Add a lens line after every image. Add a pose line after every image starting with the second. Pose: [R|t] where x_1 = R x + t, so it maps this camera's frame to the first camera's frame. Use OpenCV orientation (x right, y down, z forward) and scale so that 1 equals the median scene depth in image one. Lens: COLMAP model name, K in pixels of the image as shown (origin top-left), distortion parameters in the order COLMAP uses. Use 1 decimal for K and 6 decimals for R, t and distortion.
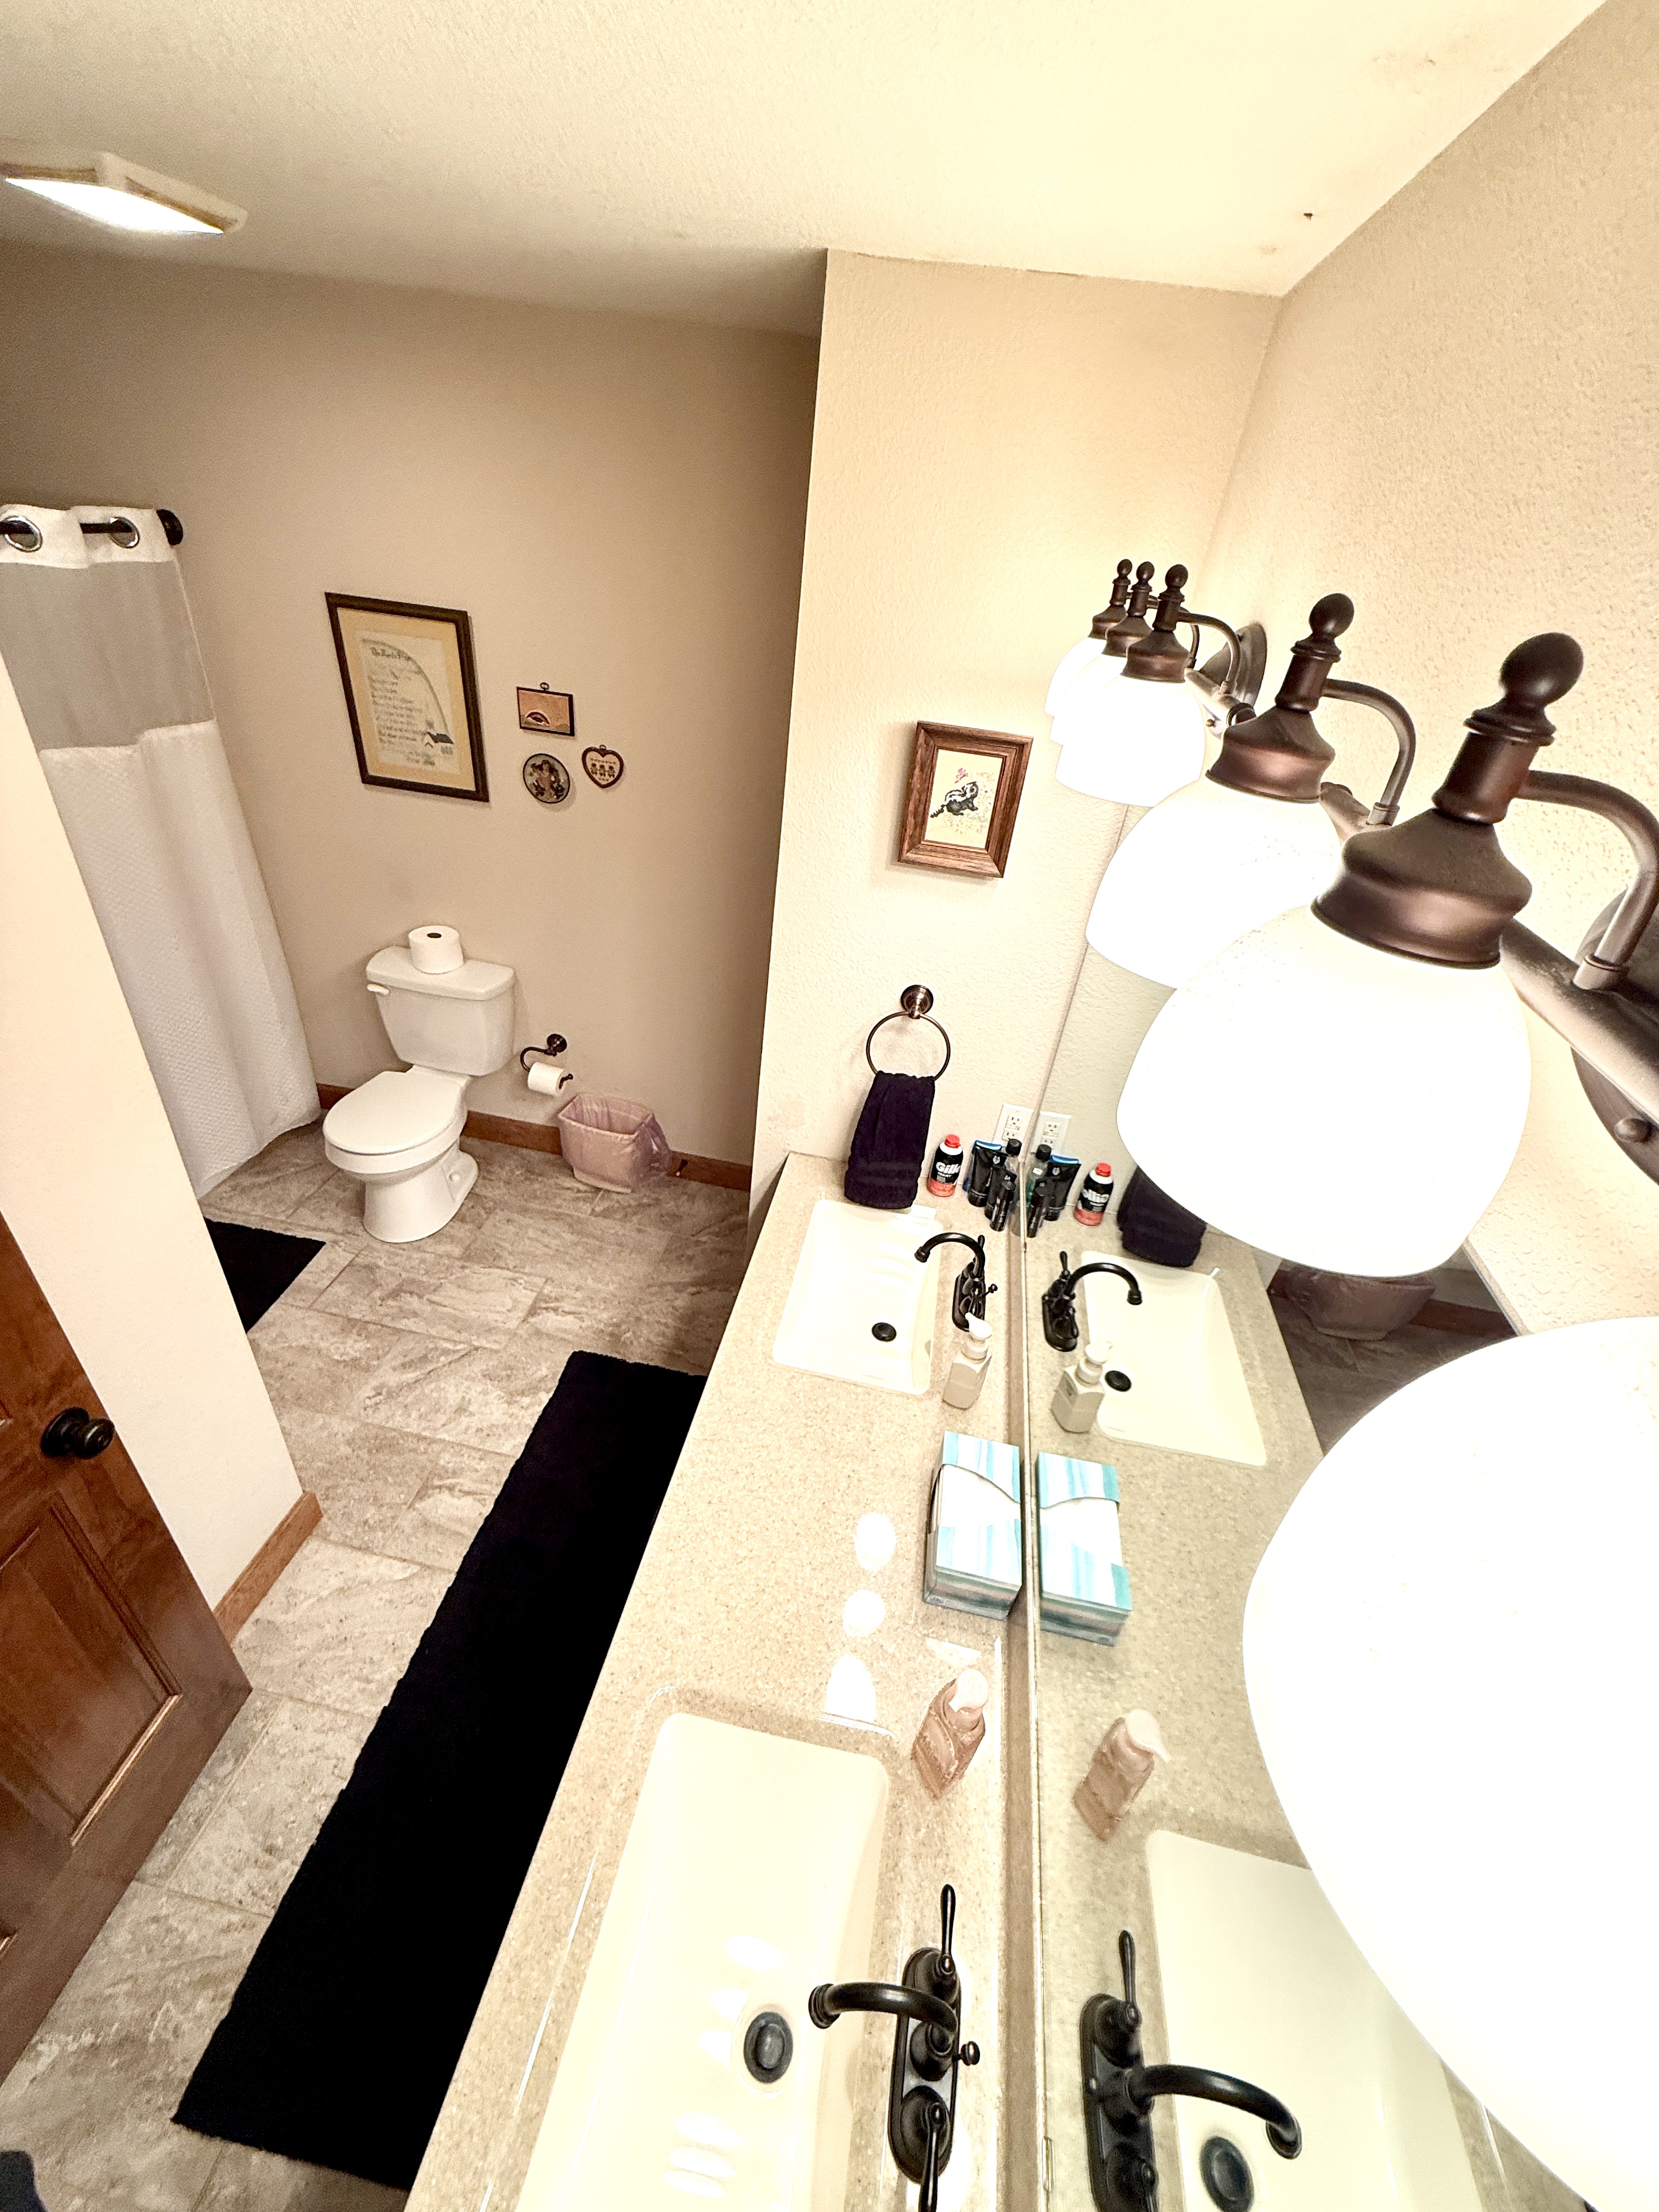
lens RADIAL K [[882.5, 0, 823.7], [0, 882.5, 1103.3], [0, 0, 1]] dist [0.002712, -0.000389]
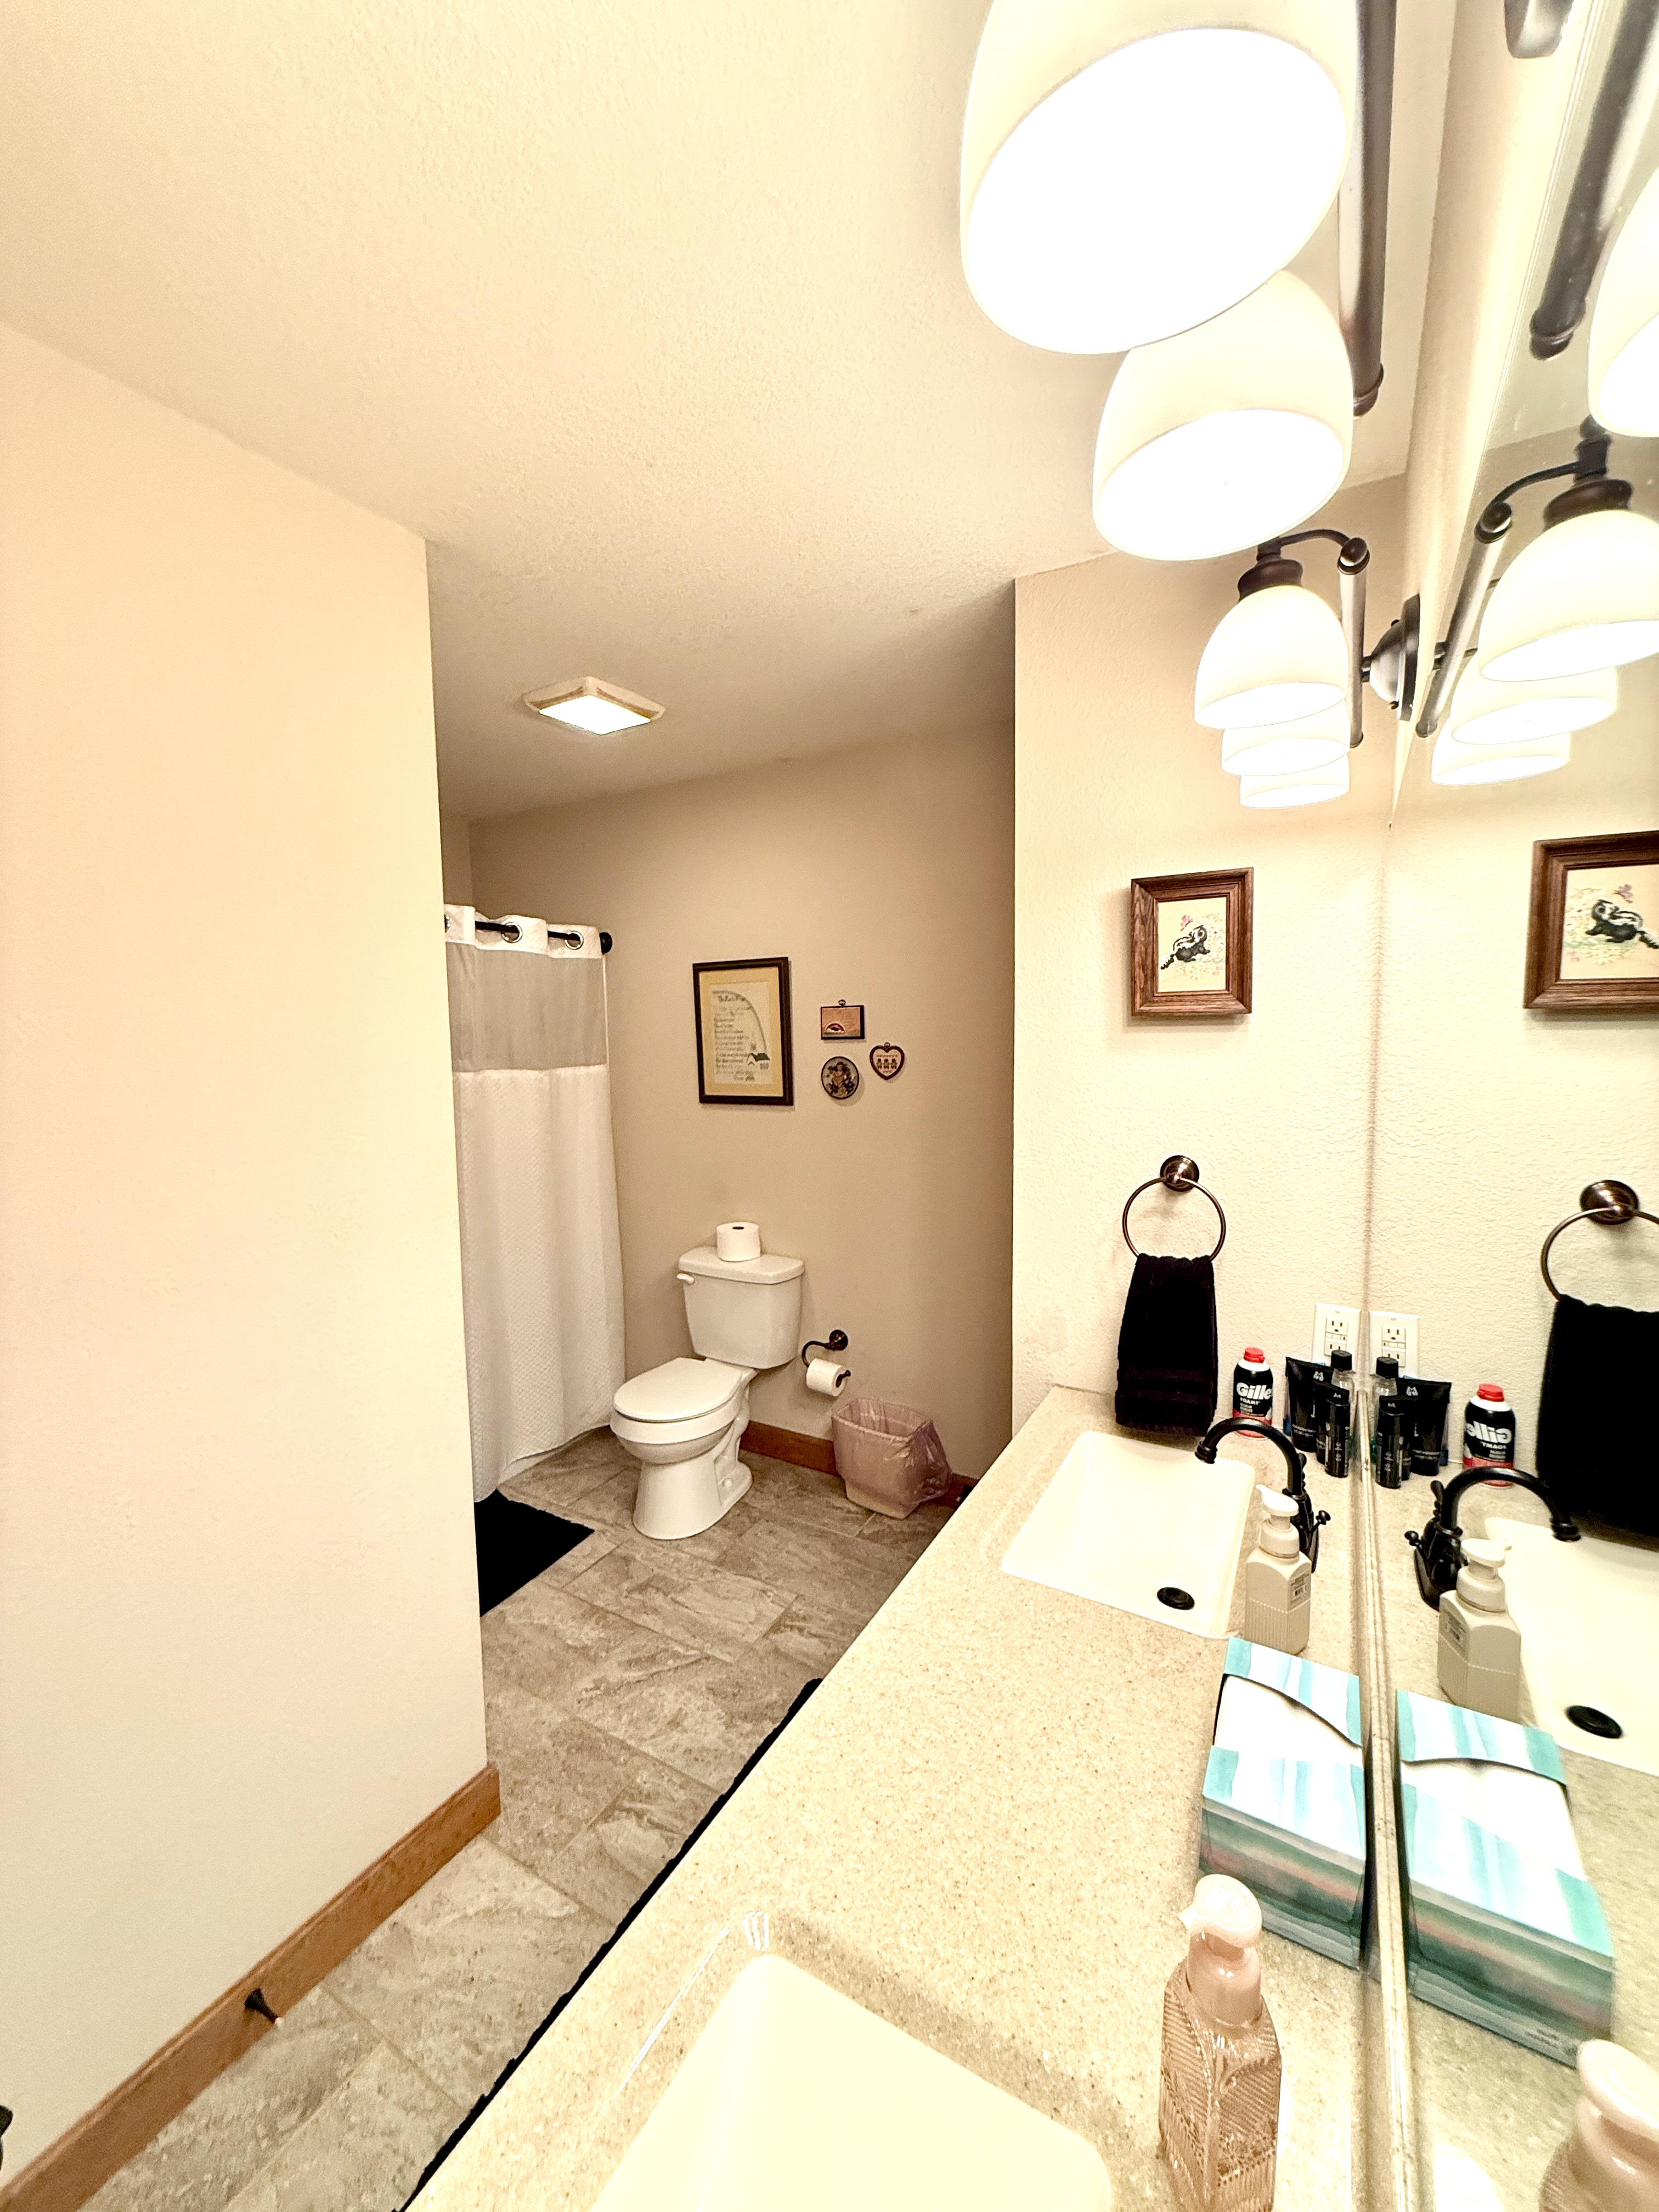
lens RADIAL K [[882.5, 0, 824.1], [0, 882.5, 1100.0], [0, 0, 1]] dist [0.002712, -0.000389]
pose [[0.930333, -0.091052, -0.355233, 0.085633], [-0.094185, 0.876866, -0.471419, 0.244006], [0.354415, 0.472034, 0.807201, 0.107907]]
